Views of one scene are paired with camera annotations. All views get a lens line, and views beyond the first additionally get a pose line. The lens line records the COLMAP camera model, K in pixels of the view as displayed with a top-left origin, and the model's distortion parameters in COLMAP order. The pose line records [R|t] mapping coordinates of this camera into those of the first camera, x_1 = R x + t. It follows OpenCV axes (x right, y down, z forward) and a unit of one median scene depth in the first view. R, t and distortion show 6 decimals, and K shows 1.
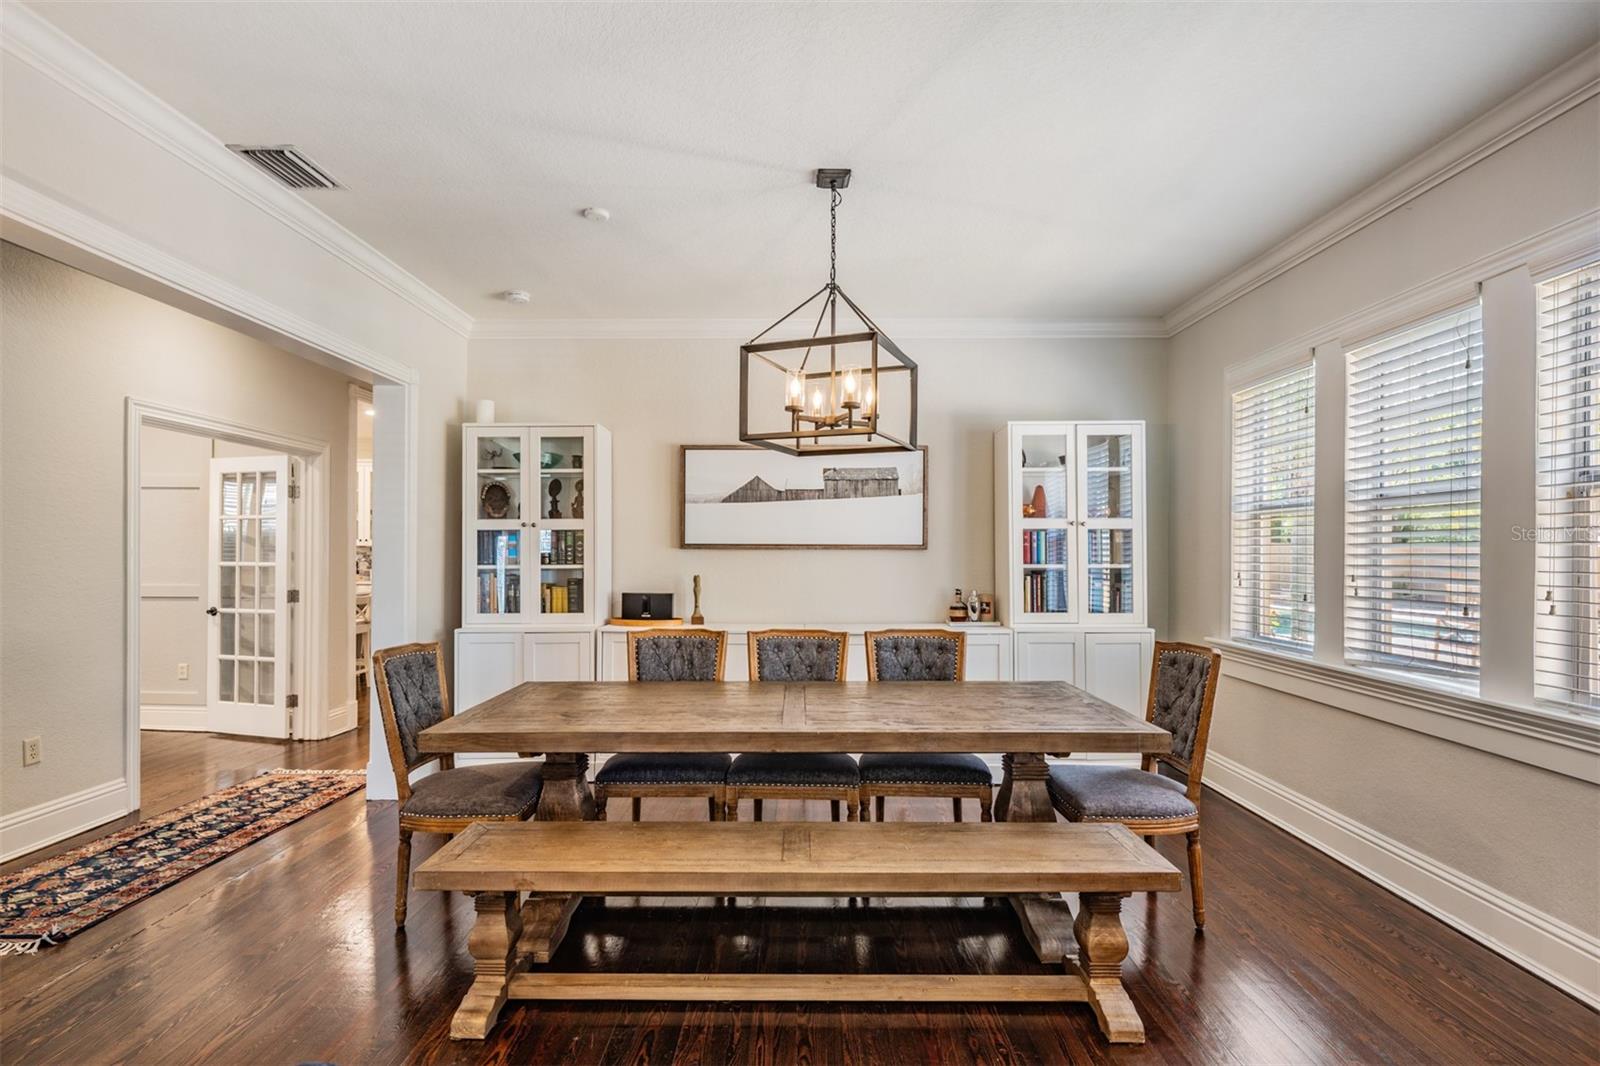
lens RADIAL K [[791.3, 0, 797.6], [0, 791.3, 536.4], [0, 0, 1]] dist [0.002993, -0.002080]
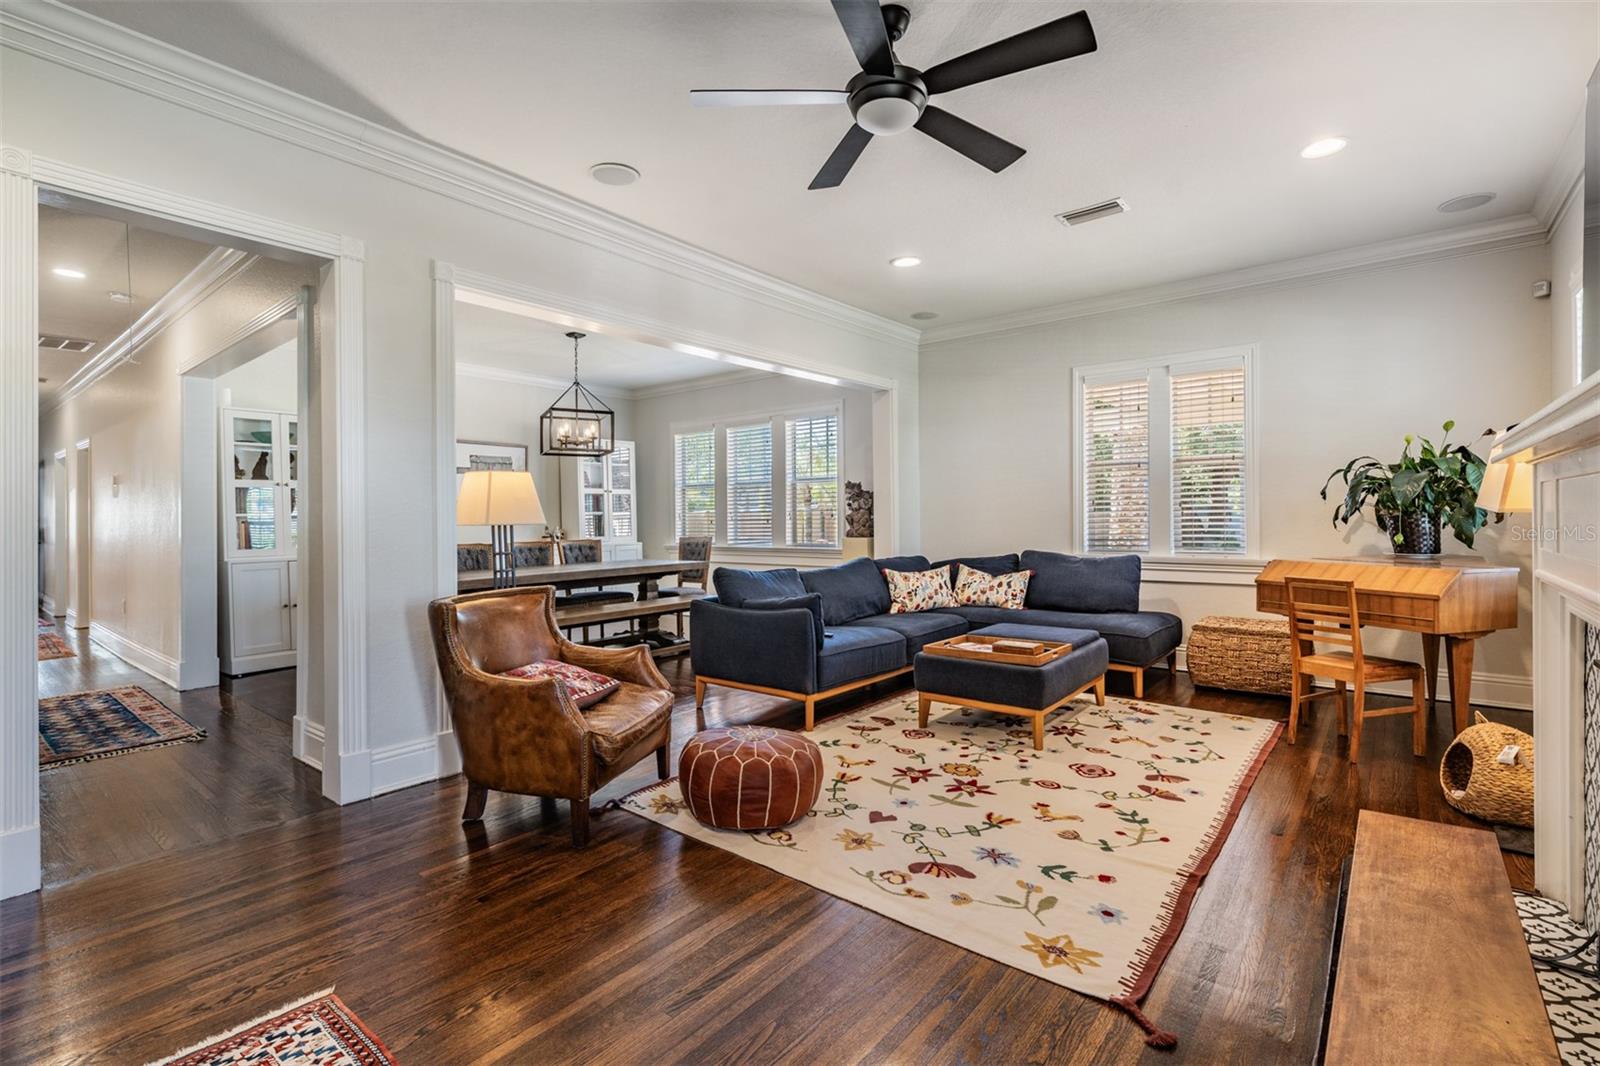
lens RADIAL K [[727.1, 0, 800.4], [0, 727.1, 521.2], [0, 0, 1]] dist [0.001132, -0.001103]
pose [[0.619656, -0.015447, 0.784722, -1.023657], [-0.002541, 0.999762, 0.021686, 0.024766], [-0.784870, -0.015432, 0.619469, -0.680641]]
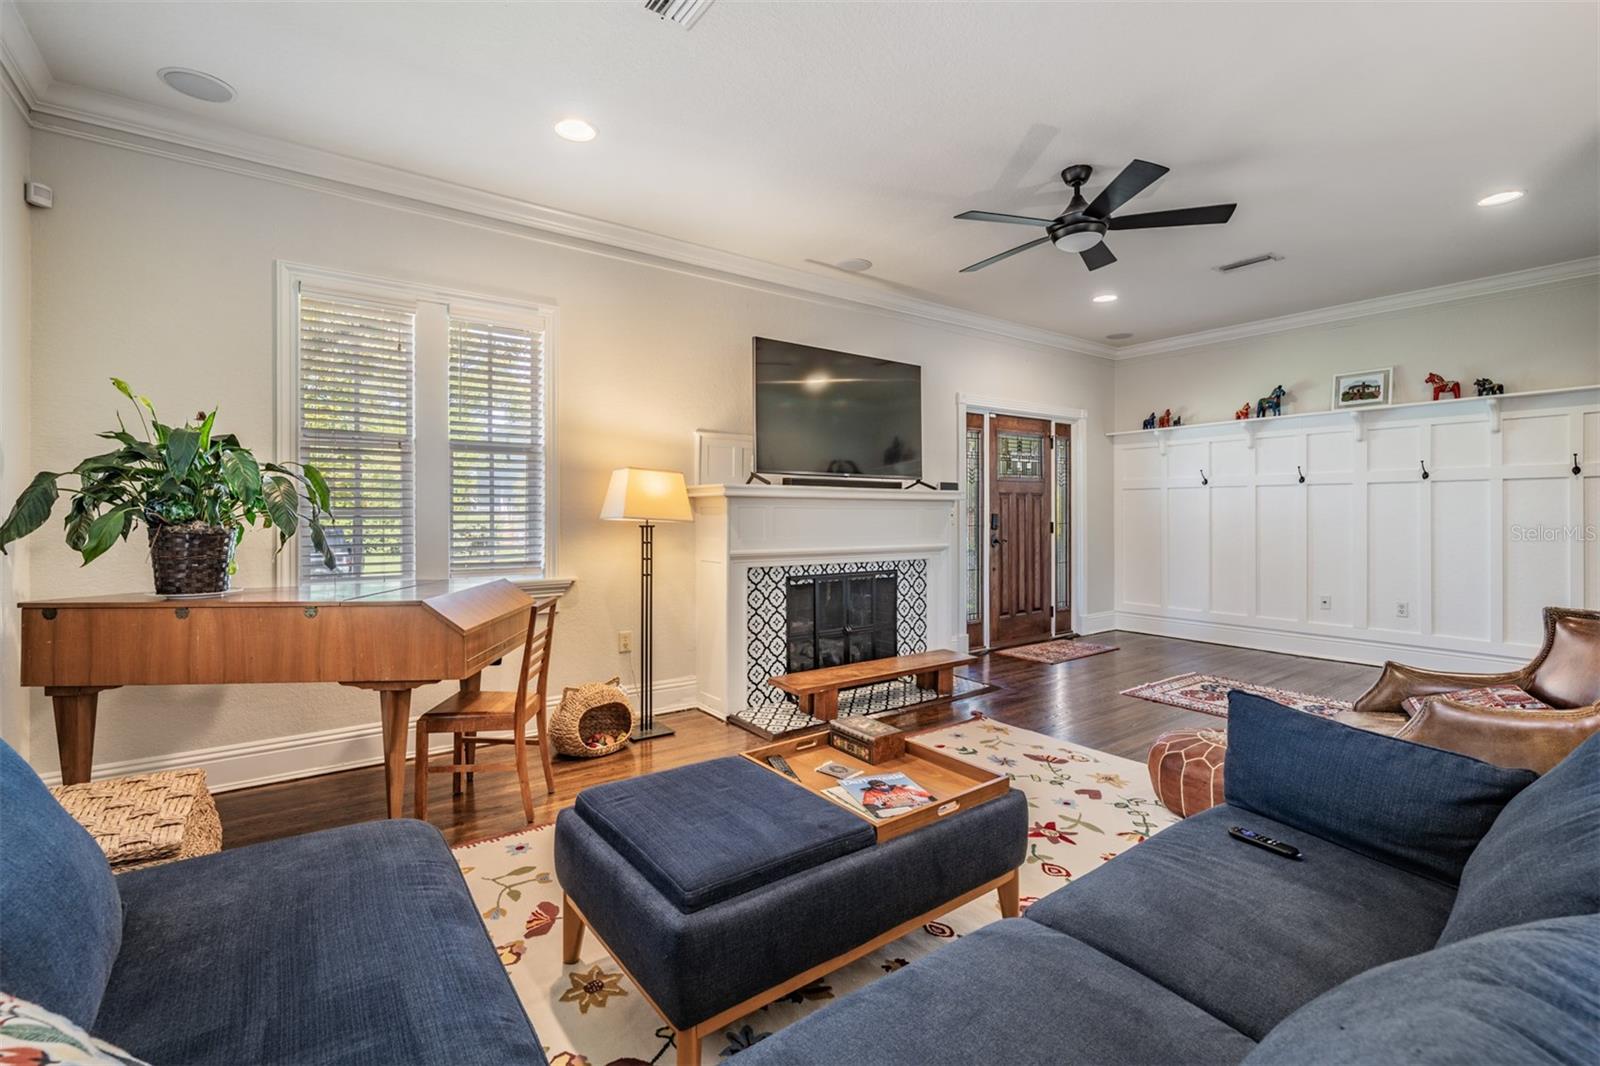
lens RADIAL K [[727.1, 0, 791.6], [0, 727.1, 510.4], [0, 0, 1]] dist [0.001132, -0.001103]
pose [[-0.801681, -0.010099, -0.597667, 0.462209], [0.005474, 0.999691, -0.024234, 0.039761], [0.597727, -0.022700, -0.801378, 0.230706]]
